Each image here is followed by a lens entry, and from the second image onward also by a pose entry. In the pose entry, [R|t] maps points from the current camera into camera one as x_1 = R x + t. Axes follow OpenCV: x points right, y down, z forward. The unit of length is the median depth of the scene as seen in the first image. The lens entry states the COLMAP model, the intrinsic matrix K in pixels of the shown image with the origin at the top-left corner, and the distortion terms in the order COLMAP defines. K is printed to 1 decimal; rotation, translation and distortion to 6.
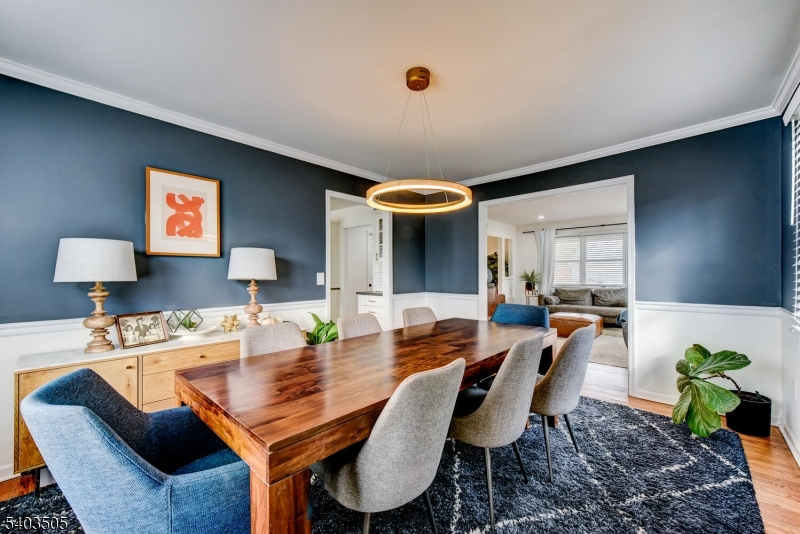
lens RADIAL K [[316.8, 0, 402.1], [0, 316.8, 271.0], [0, 0, 1]] dist [0.000676, 0.000007]
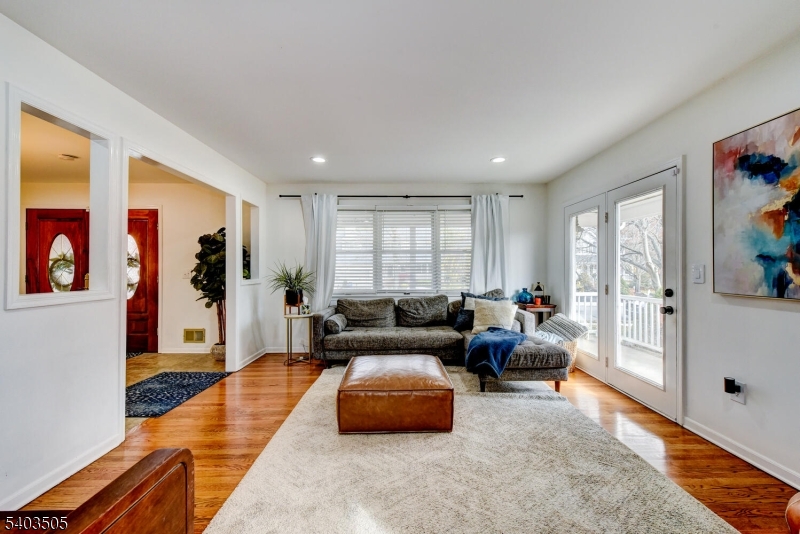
lens RADIAL K [[316.8, 0, 402.1], [0, 316.8, 271.0], [0, 0, 1]] dist [0.000676, 0.000007]
pose [[0.725735, -0.004022, 0.687963, 0.177750], [-0.006077, 0.999906, 0.012257, -0.003239], [-0.687948, -0.013076, 0.725642, 0.508189]]
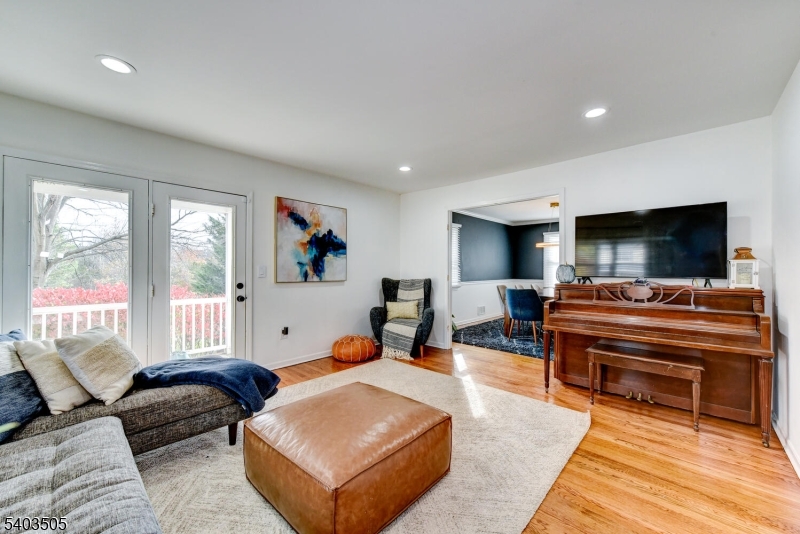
lens RADIAL K [[316.8, 0, 402.1], [0, 316.8, 271.0], [0, 0, 1]] dist [0.000676, 0.000007]
pose [[-0.999984, -0.000752, 0.005651, 0.322383], [-0.000799, 0.999965, -0.008334, 0.002289], [-0.005644, -0.008339, -0.999949, 0.878119]]
